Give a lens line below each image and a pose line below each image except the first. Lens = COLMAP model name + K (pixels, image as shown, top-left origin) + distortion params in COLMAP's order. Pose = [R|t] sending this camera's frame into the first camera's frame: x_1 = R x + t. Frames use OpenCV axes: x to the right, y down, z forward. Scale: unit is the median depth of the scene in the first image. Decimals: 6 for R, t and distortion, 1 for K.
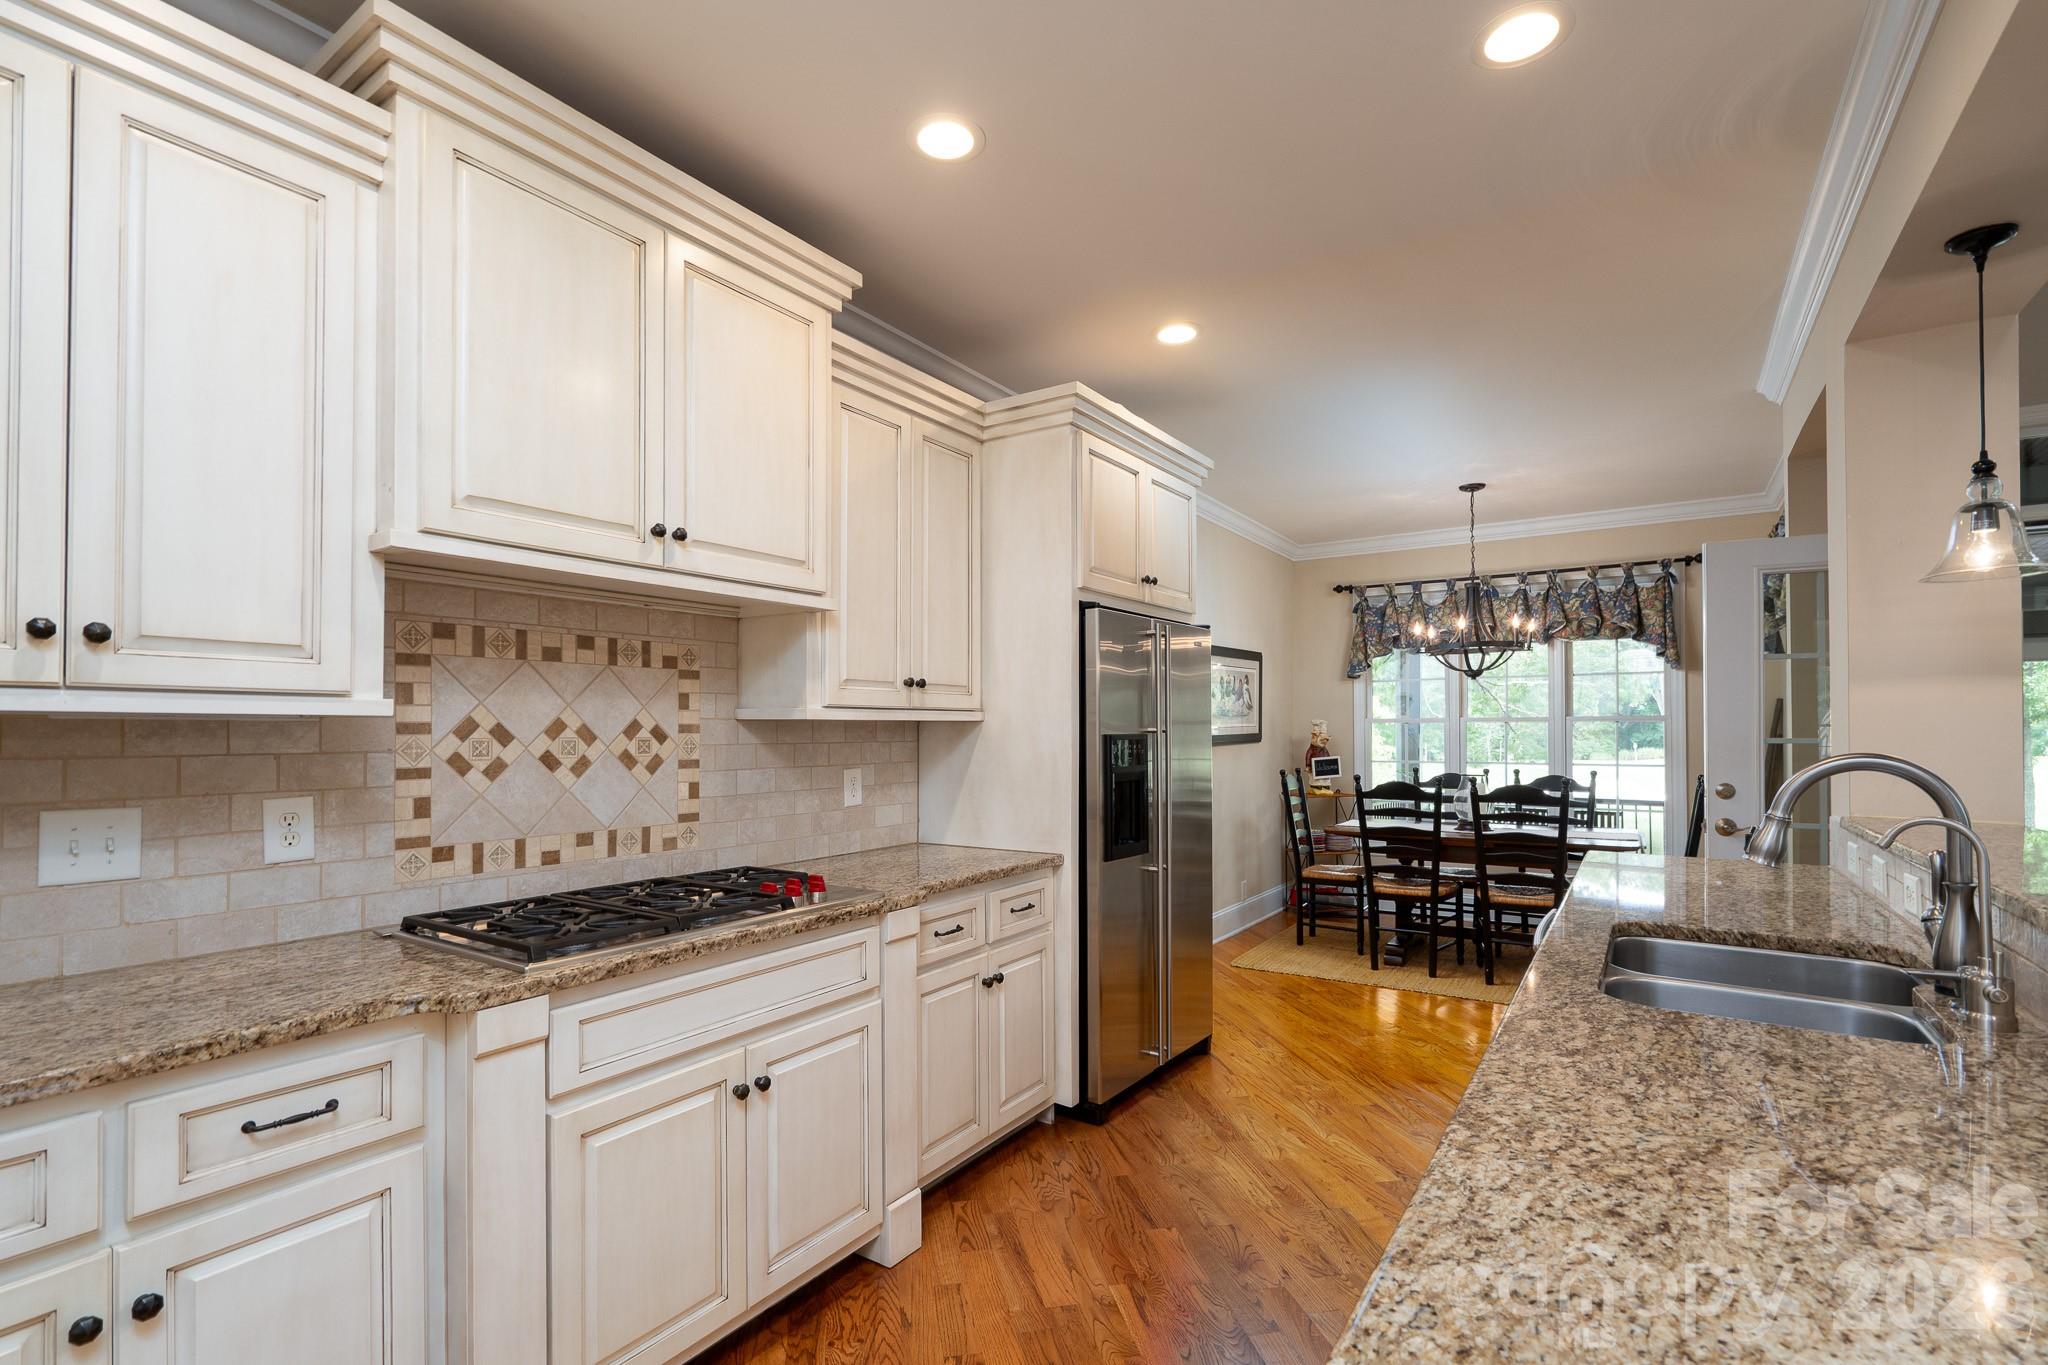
lens RADIAL K [[940.7, 0, 990.4], [0, 940.7, 723.2], [0, 0, 1]] dist [-0.003343, 0.000371]
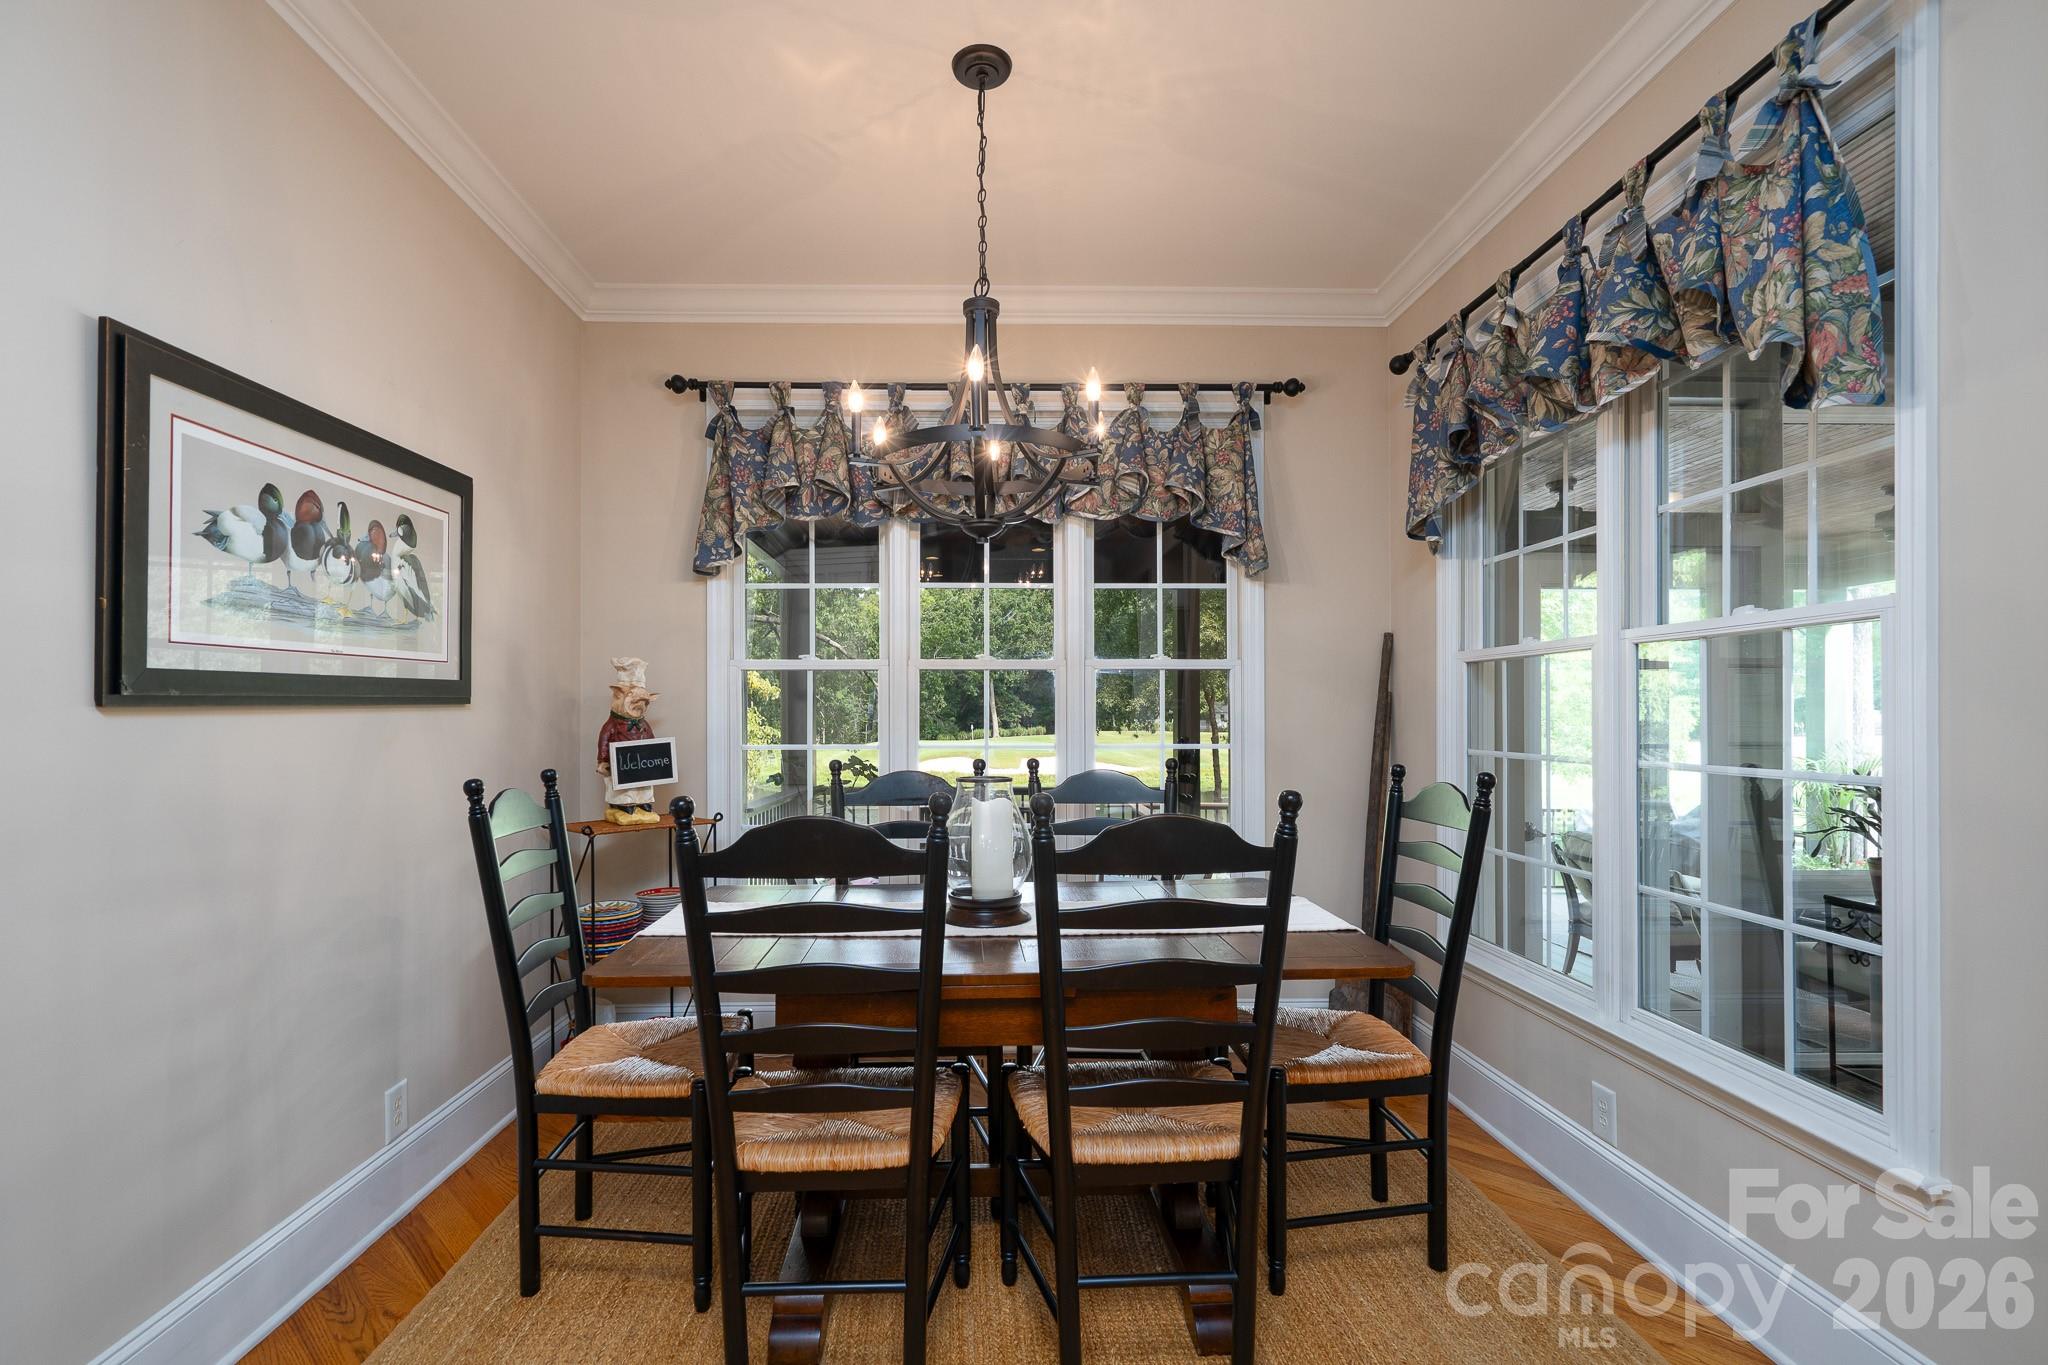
lens RADIAL K [[940.7, 0, 1029.8], [0, 940.7, 717.9], [0, 0, 1]] dist [-0.003343, 0.000371]
pose [[0.784100, -0.000184, 0.620634, 0.229528], [-0.007880, 0.999916, 0.010252, 0.020160], [-0.620584, -0.012929, 0.784033, 0.549284]]
